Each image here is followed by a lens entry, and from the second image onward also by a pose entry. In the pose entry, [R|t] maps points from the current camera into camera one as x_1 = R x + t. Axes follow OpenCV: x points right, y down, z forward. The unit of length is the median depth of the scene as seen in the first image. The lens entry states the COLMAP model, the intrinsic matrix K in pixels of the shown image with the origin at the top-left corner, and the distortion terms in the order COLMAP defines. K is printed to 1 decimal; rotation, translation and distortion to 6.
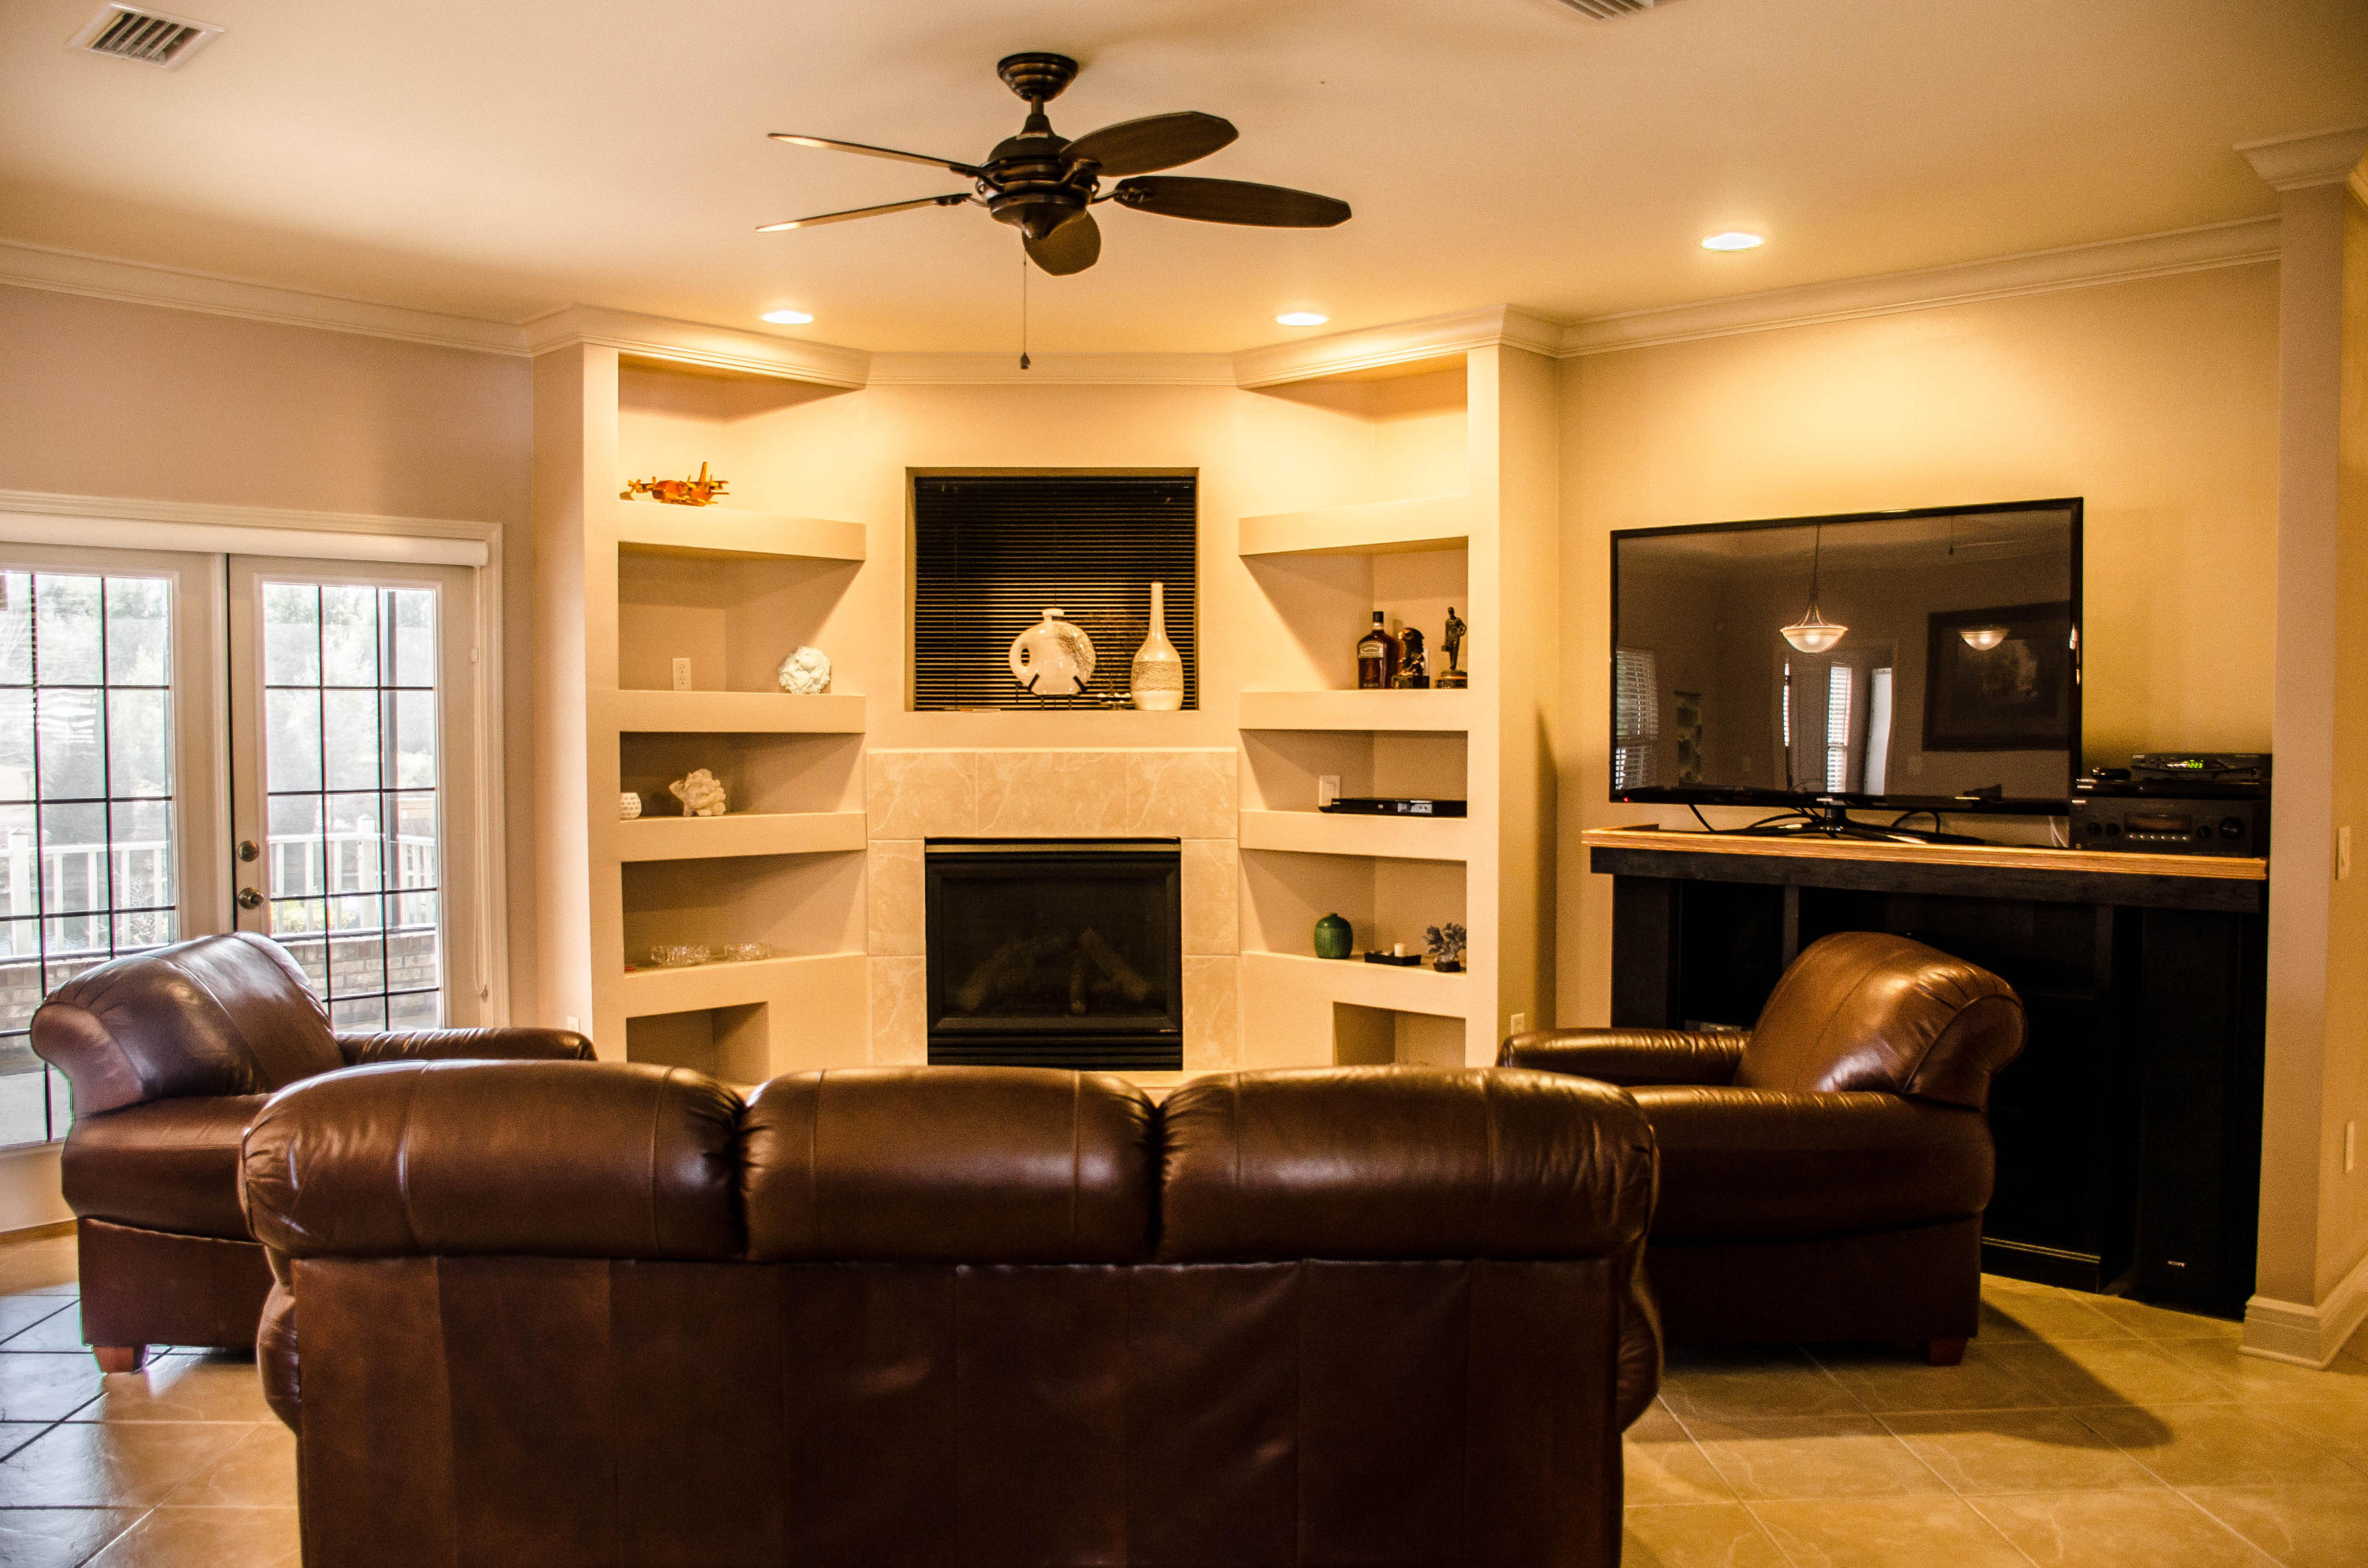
lens RADIAL K [[1888.0, 0, 1184.0], [0, 1888.0, 784.0], [0, 0, 1]] dist [-0.069829, -0.001895]
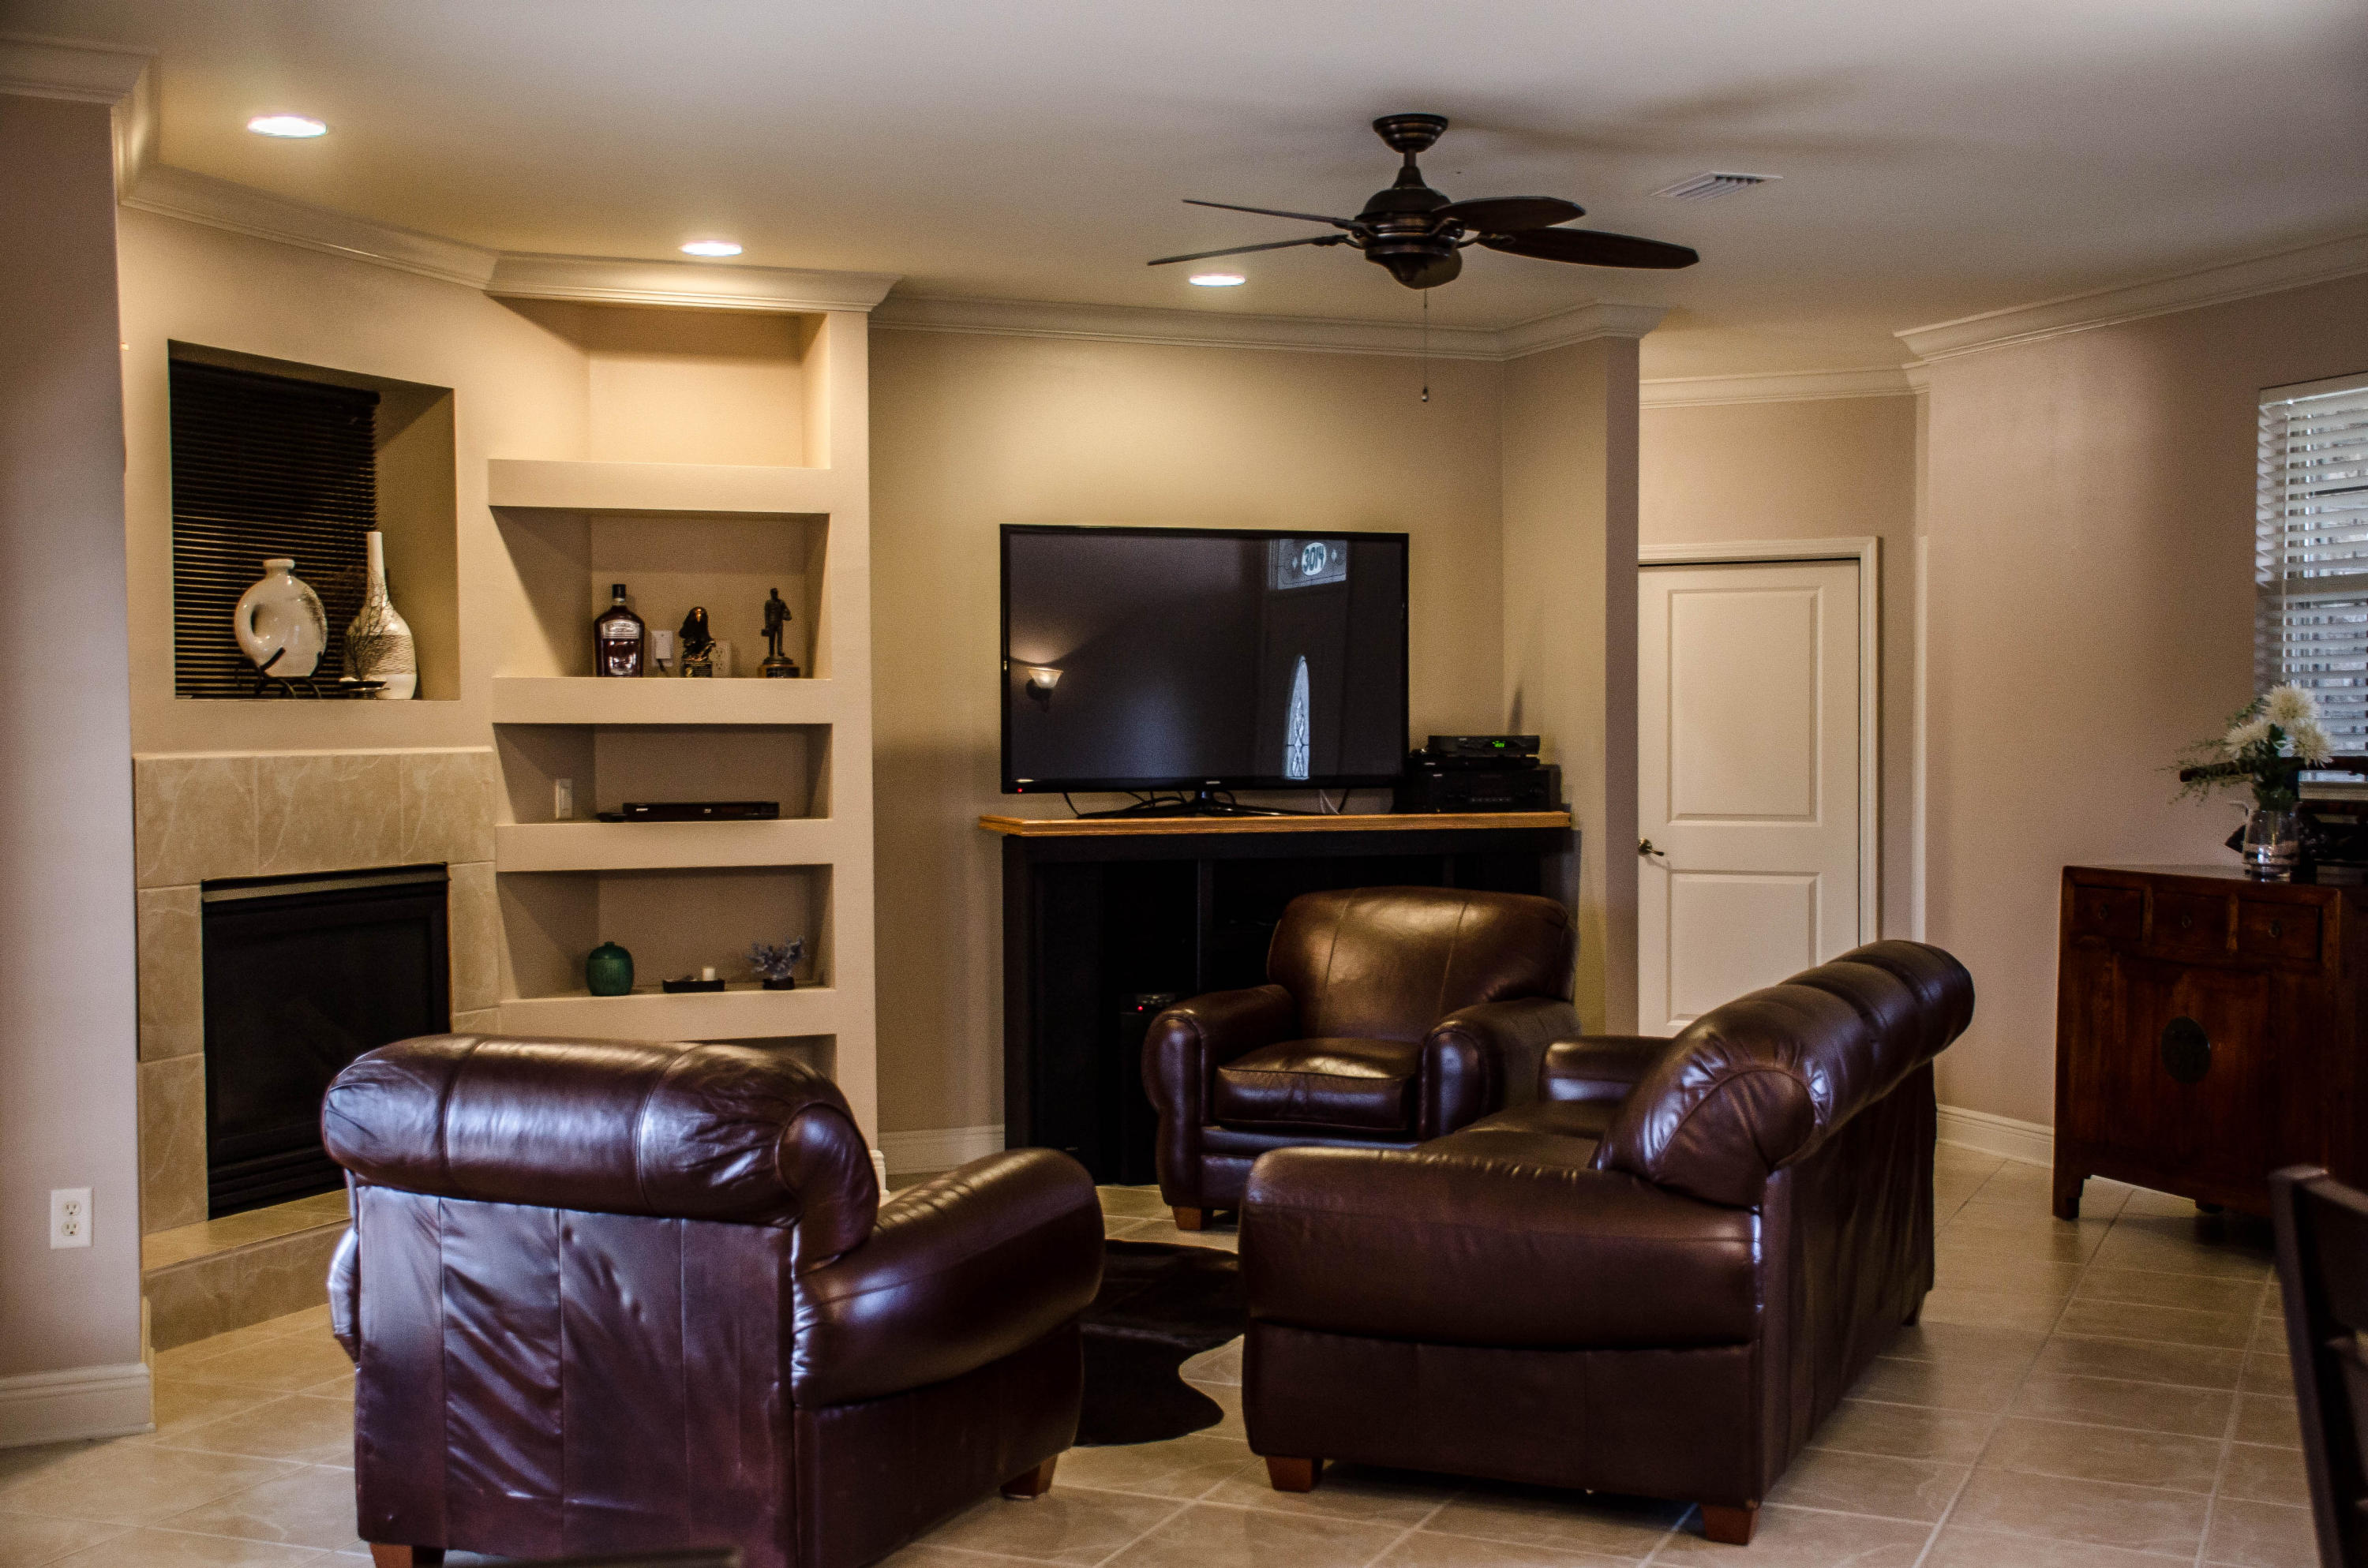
lens RADIAL K [[2725.3, 0, 1184.0], [0, 2725.3, 784.0], [0, 0, 1]] dist [0.011441, 0.003613]
pose [[0.423709, -0.023030, 0.905505, -0.894199], [0.029730, 0.999492, 0.011508, -0.007997], [-0.905310, 0.022045, 0.424179, 0.245996]]
